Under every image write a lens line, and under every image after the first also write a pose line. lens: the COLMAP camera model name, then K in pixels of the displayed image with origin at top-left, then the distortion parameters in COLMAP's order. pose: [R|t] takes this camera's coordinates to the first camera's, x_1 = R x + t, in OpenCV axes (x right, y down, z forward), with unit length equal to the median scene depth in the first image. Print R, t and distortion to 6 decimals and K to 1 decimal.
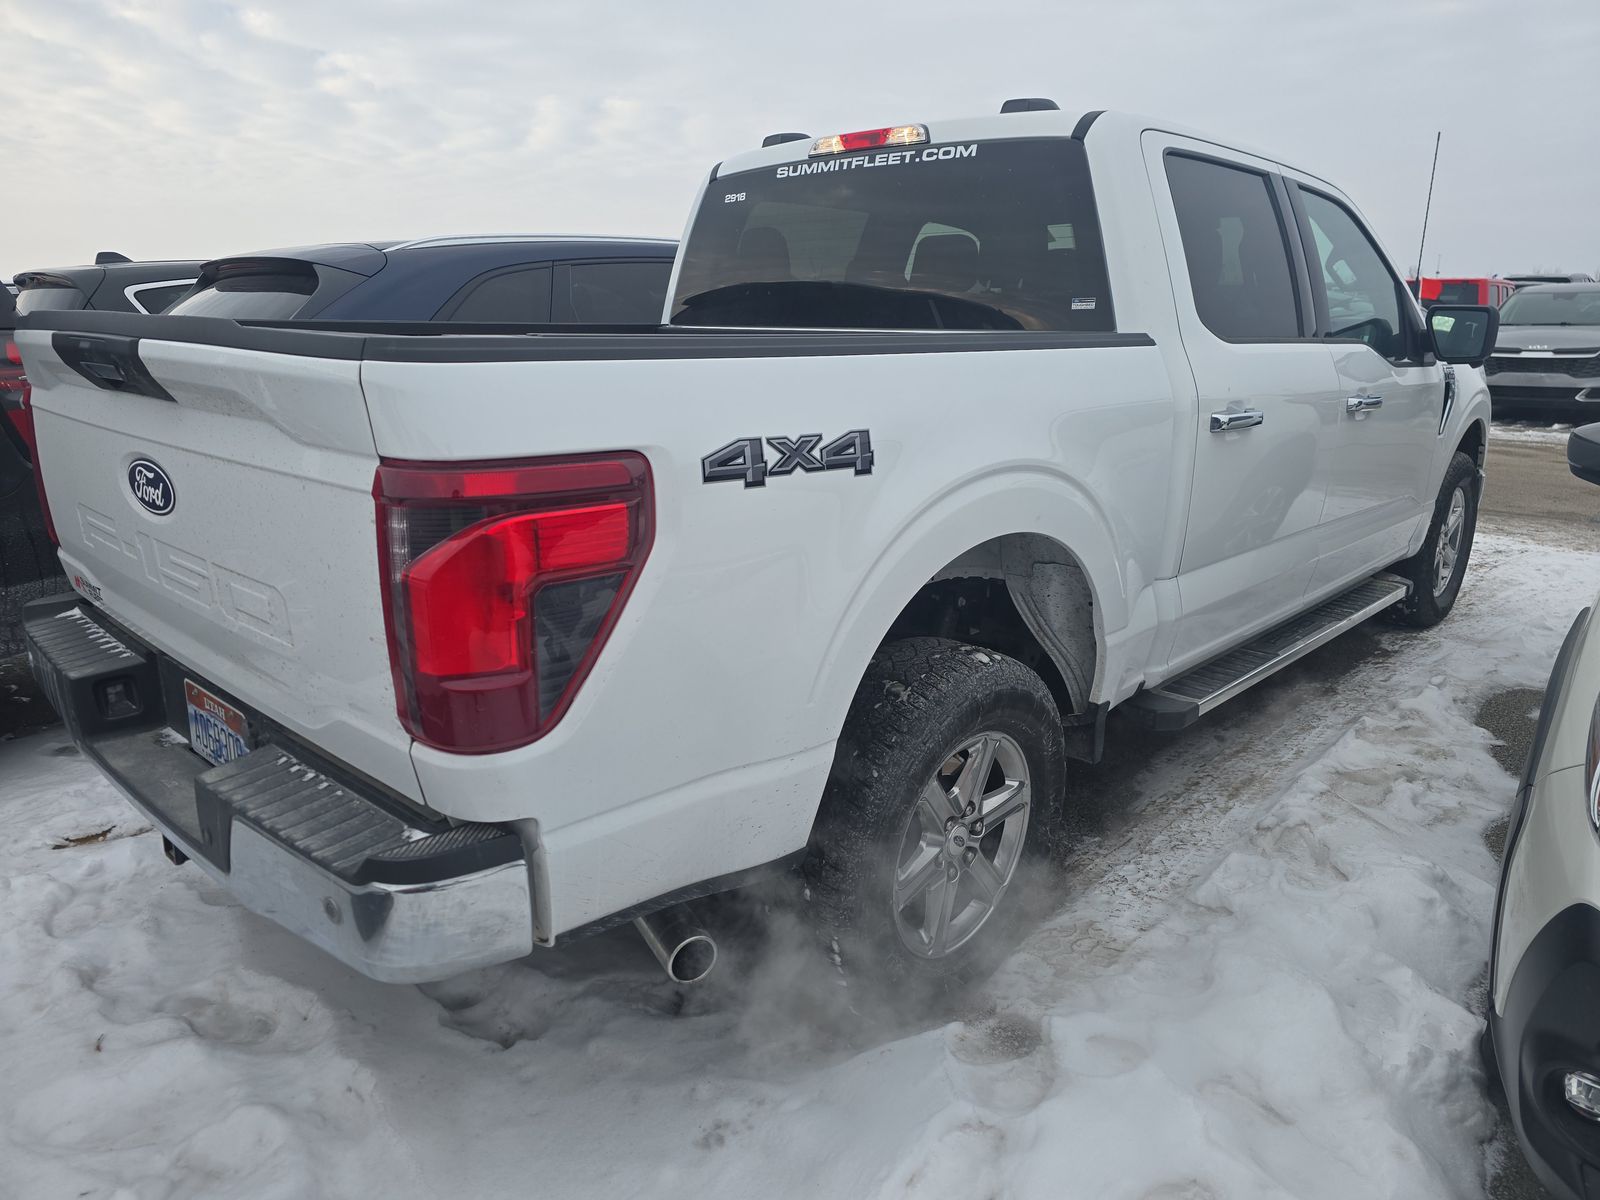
lens RADIAL K [[1083.2, 0, 798.4], [0, 1083.2, 605.7], [0, 0, 1]] dist [0.039661, -0.028989]
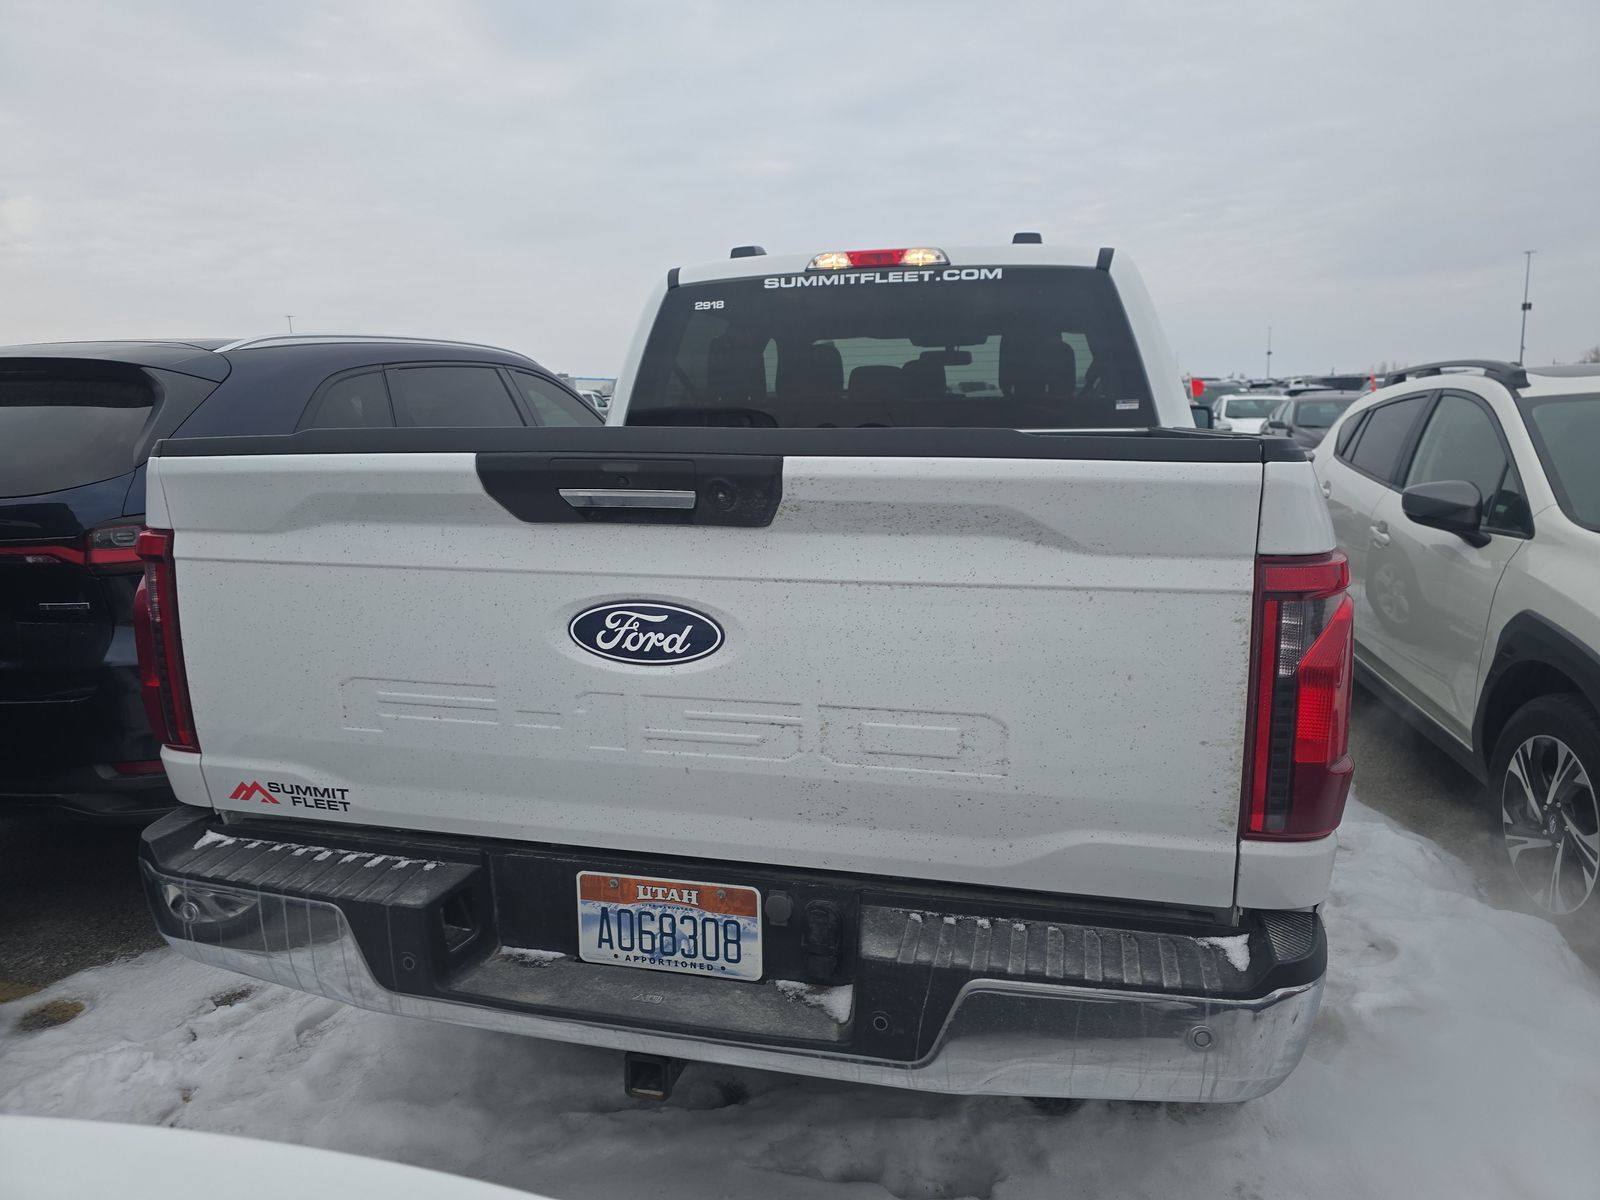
lens RADIAL K [[1083.2, 0, 796.9], [0, 1083.2, 600.5], [0, 0, 1]] dist [0.039661, -0.028989]
pose [[0.870349, -0.097606, 0.482665, -0.580271], [0.142984, 0.988022, -0.058031, -0.045306], [-0.471219, 0.119521, 0.873881, 0.147508]]
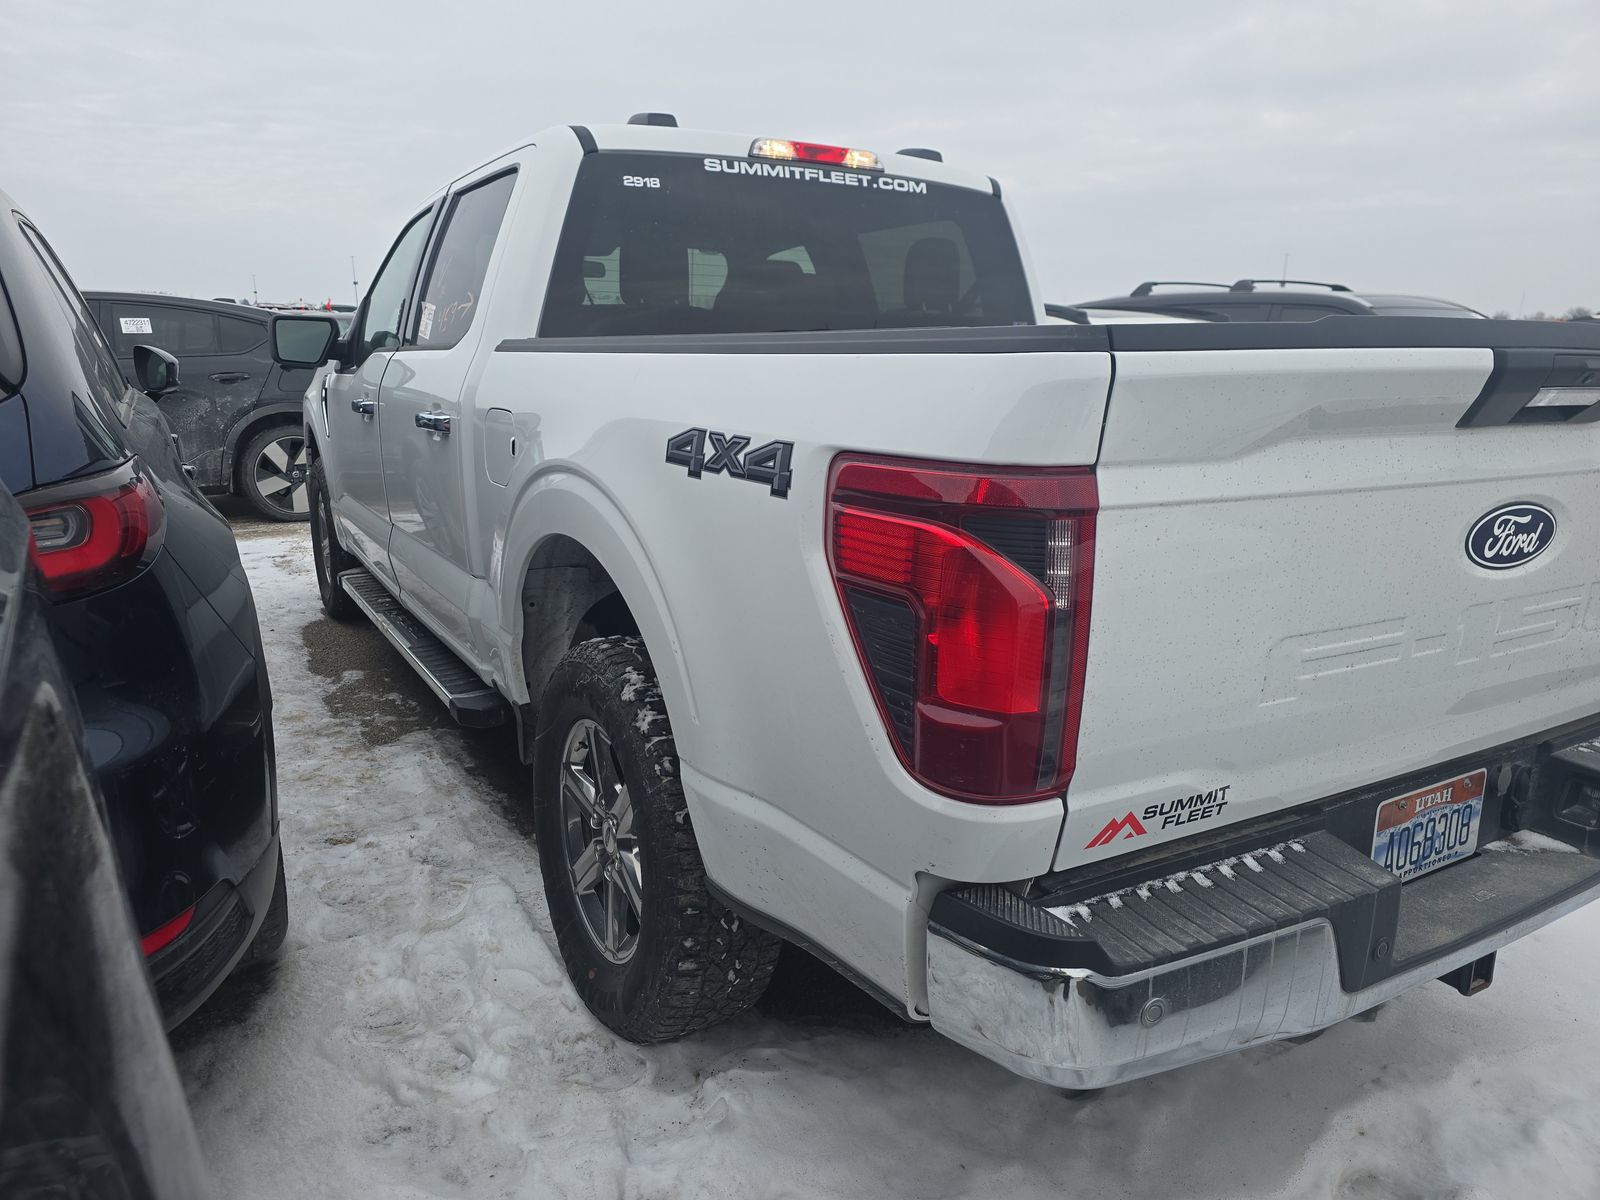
lens RADIAL K [[1083.2, 0, 801.3], [0, 1083.2, 598.2], [0, 0, 1]] dist [0.039661, -0.028989]
pose [[0.265820, -0.218174, 0.939010, -0.992660], [0.237709, 0.958812, 0.155482, -0.208647], [-0.934256, 0.181881, 0.306734, 0.821873]]
